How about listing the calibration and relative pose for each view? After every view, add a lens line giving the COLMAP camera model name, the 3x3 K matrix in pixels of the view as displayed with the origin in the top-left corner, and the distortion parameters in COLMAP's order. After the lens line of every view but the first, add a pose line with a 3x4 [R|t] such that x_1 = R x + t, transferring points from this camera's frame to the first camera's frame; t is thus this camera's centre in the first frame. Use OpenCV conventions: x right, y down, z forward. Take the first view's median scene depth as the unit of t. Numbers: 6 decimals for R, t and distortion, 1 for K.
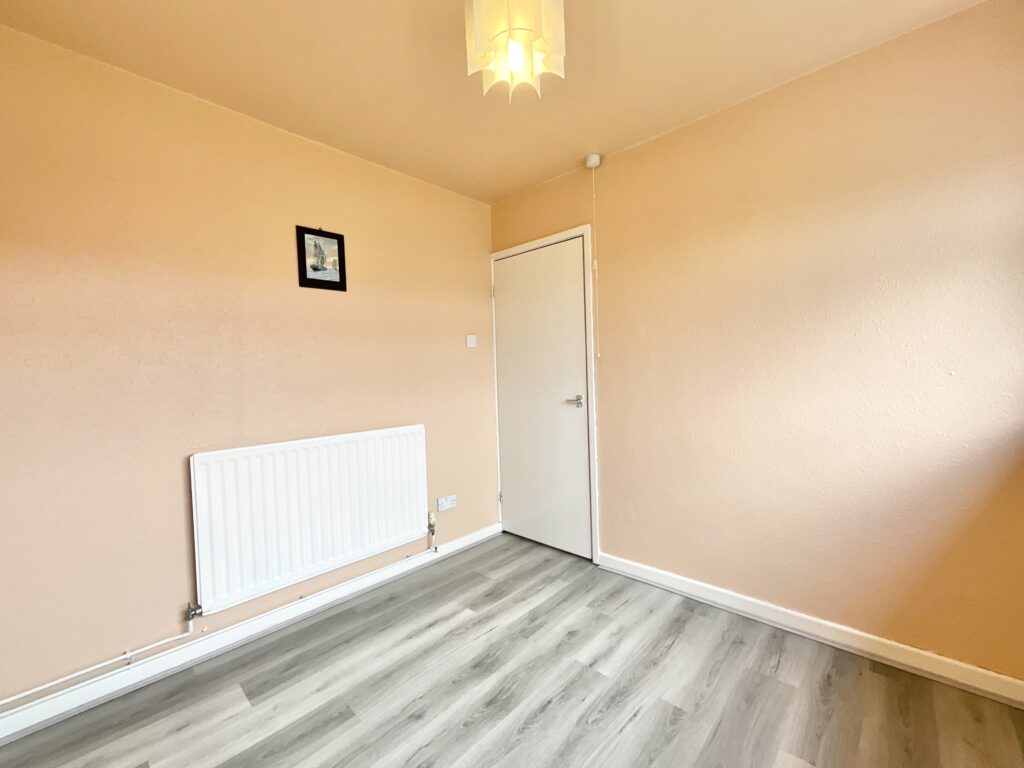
lens RADIAL K [[422.2, 0, 522.2], [0, 422.2, 381.2], [0, 0, 1]] dist [0.000909, 0.000676]
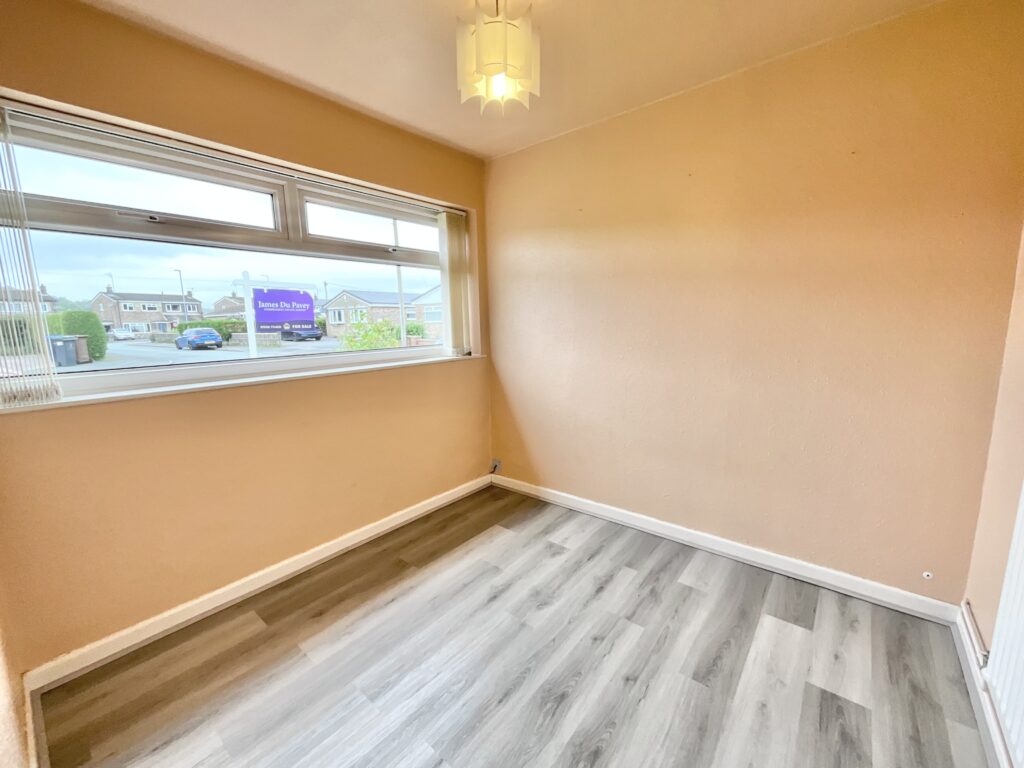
lens RADIAL K [[422.2, 0, 522.2], [0, 422.2, 381.2], [0, 0, 1]] dist [0.000909, 0.000676]
pose [[-0.997077, 0.056519, -0.051409, 0.023296], [0.046692, 0.983366, 0.175530, -0.109182], [0.060475, 0.172617, -0.983131, 1.809777]]
